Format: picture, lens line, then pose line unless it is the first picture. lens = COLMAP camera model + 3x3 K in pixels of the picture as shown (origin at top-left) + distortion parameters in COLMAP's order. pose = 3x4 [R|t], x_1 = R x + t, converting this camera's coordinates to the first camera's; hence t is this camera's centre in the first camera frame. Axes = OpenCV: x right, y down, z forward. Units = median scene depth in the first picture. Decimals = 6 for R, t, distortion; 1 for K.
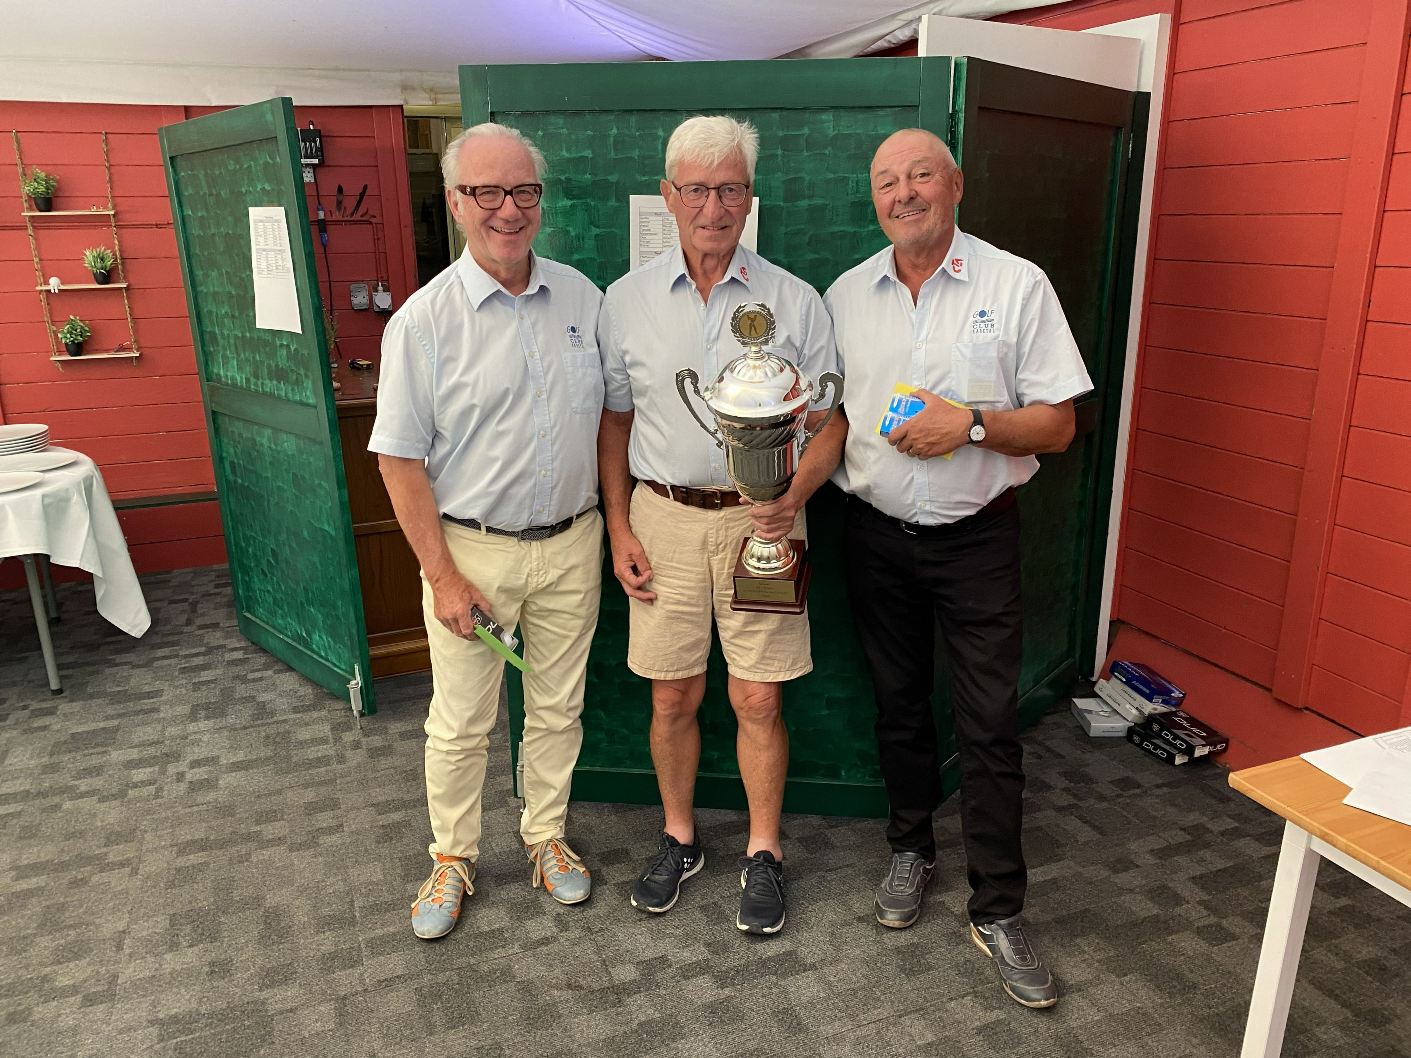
lens RADIAL K [[1062.2, 0, 705.5], [0, 1062.2, 529.0], [0, 0, 1]] dist [0.003896, -0.003649]
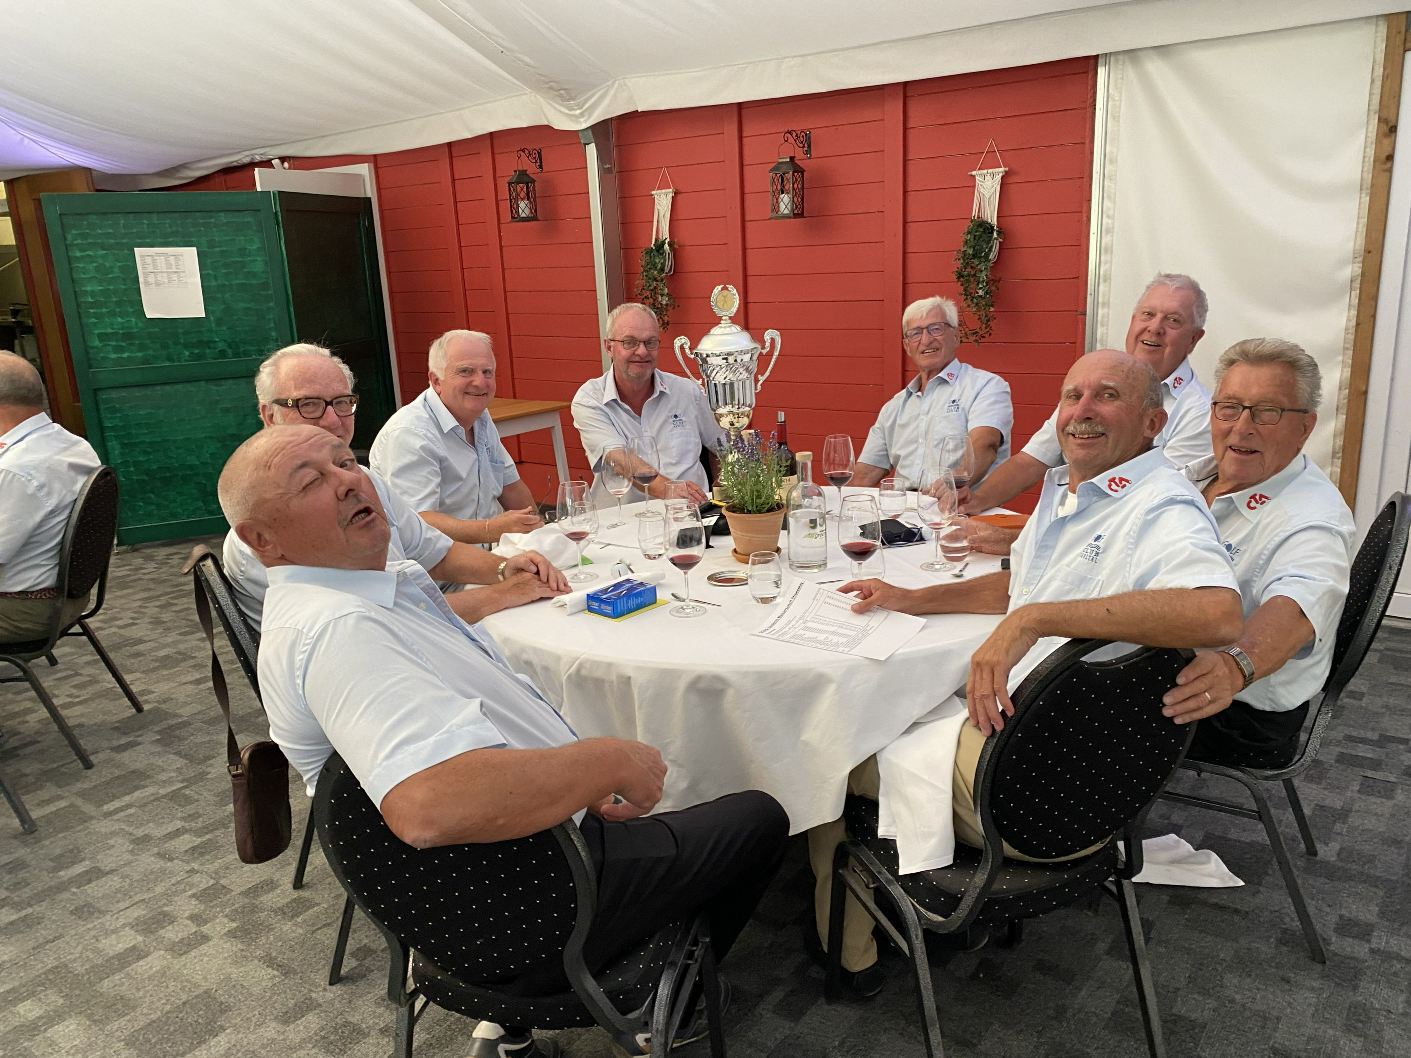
lens RADIAL K [[1062.2, 0, 705.5], [0, 1062.2, 529.0], [0, 0, 1]] dist [0.003896, -0.003649]
pose [[0.845332, -0.160494, 0.509565, -0.231137], [0.185539, 0.982635, 0.001698, 0.396572], [-0.500989, 0.093108, 0.860431, -1.202504]]
